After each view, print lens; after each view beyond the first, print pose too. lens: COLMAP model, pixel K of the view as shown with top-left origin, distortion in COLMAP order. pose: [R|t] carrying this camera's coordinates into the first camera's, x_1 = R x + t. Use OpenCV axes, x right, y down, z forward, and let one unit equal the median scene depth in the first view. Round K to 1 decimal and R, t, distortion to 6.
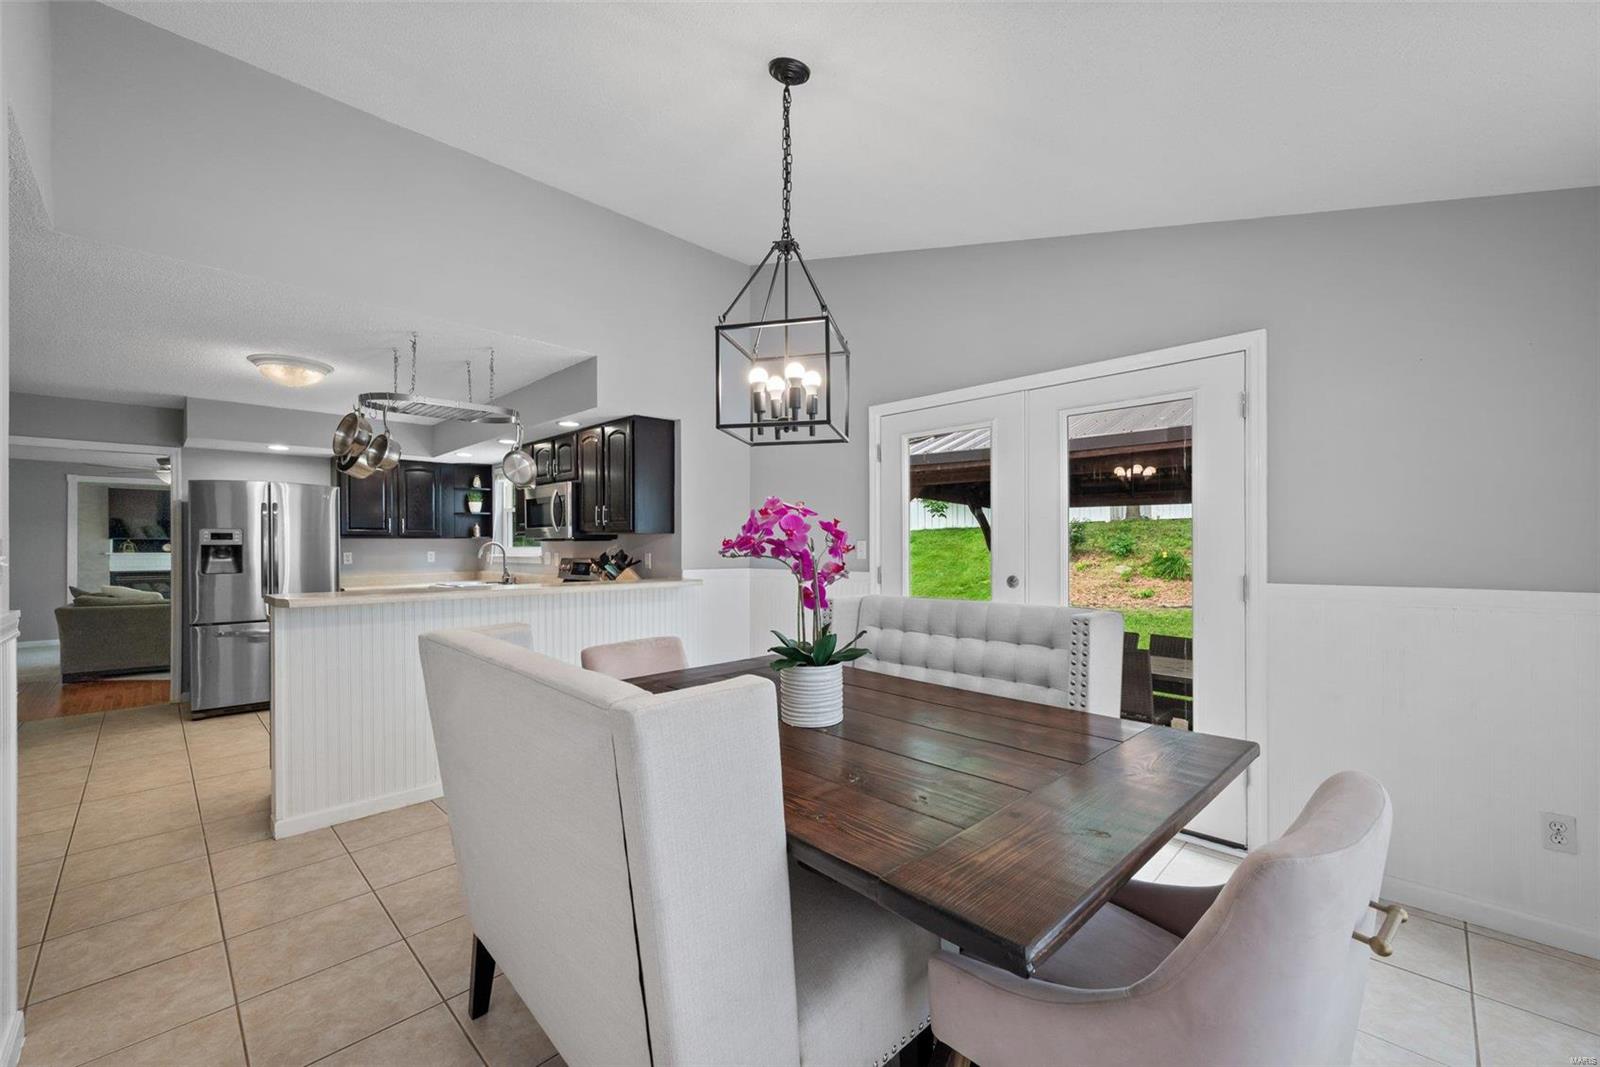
lens RADIAL K [[647.8, 0, 787.2], [0, 647.8, 537.9], [0, 0, 1]] dist [-0.000658, 0.000157]
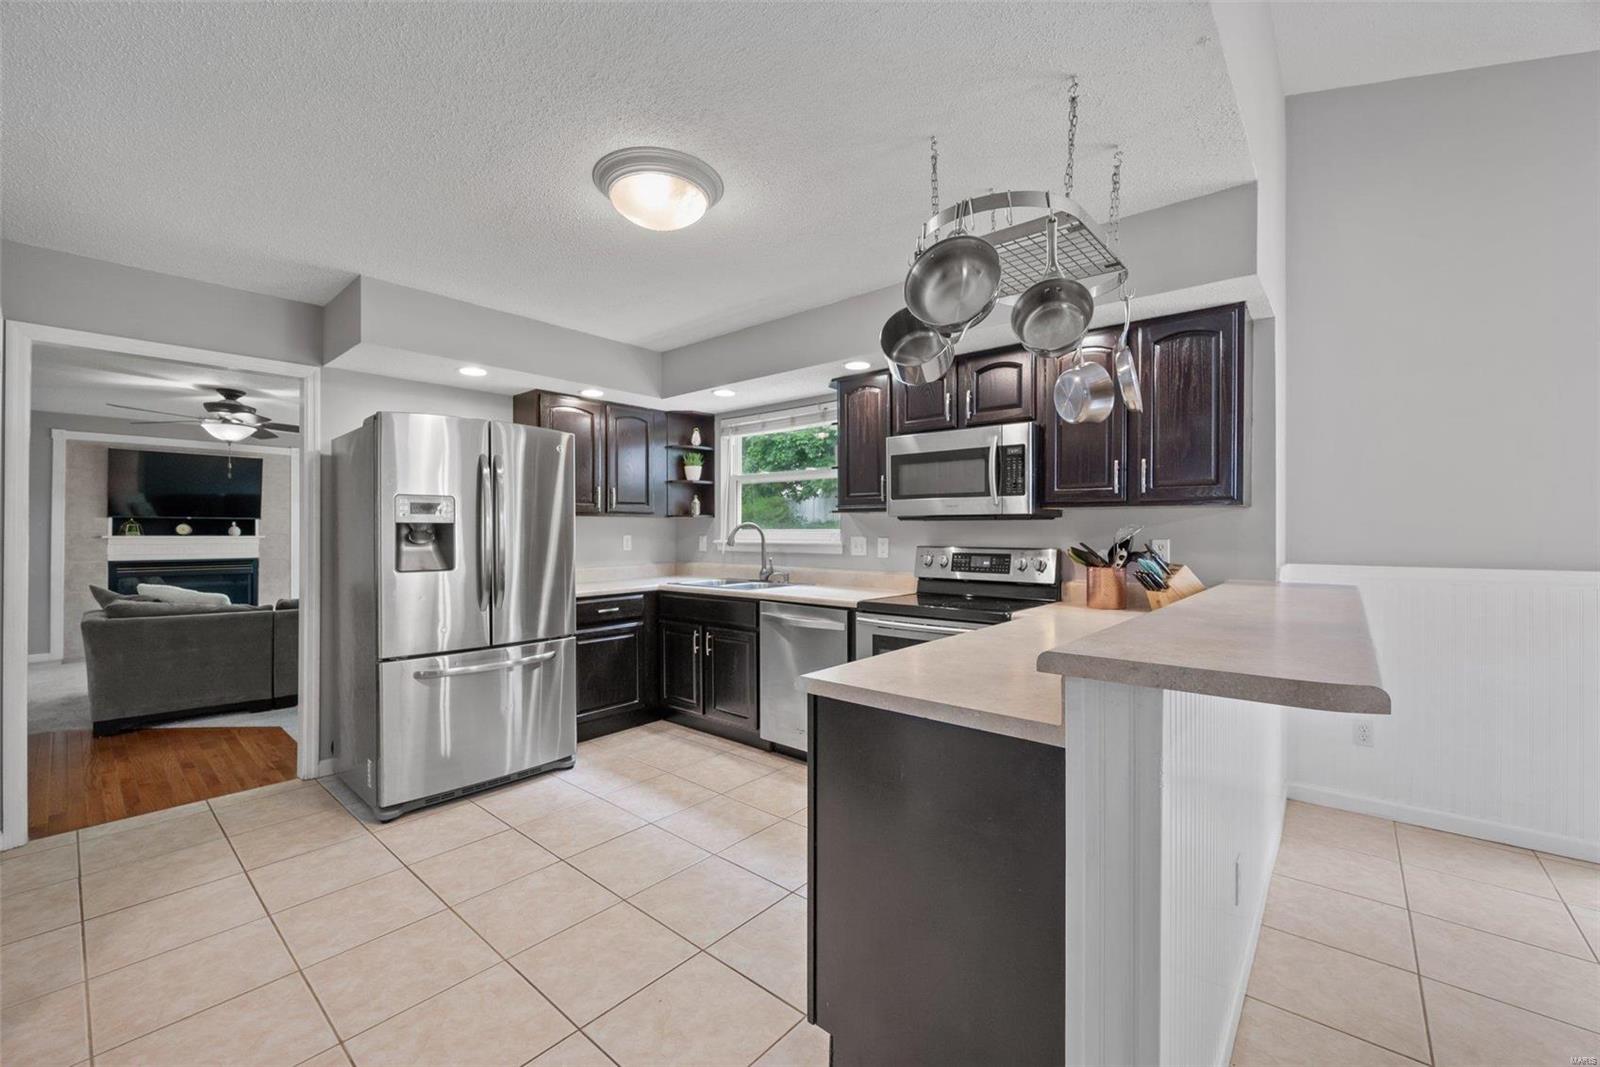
lens RADIAL K [[647.8, 0, 760.1], [0, 647.8, 522.8], [0, 0, 1]] dist [-0.000658, 0.000157]
pose [[0.998737, 0.004960, 0.050008, -0.443860], [-0.004861, 0.999986, -0.002101, 0.007789], [-0.050017, 0.001855, 0.998747, 0.289950]]
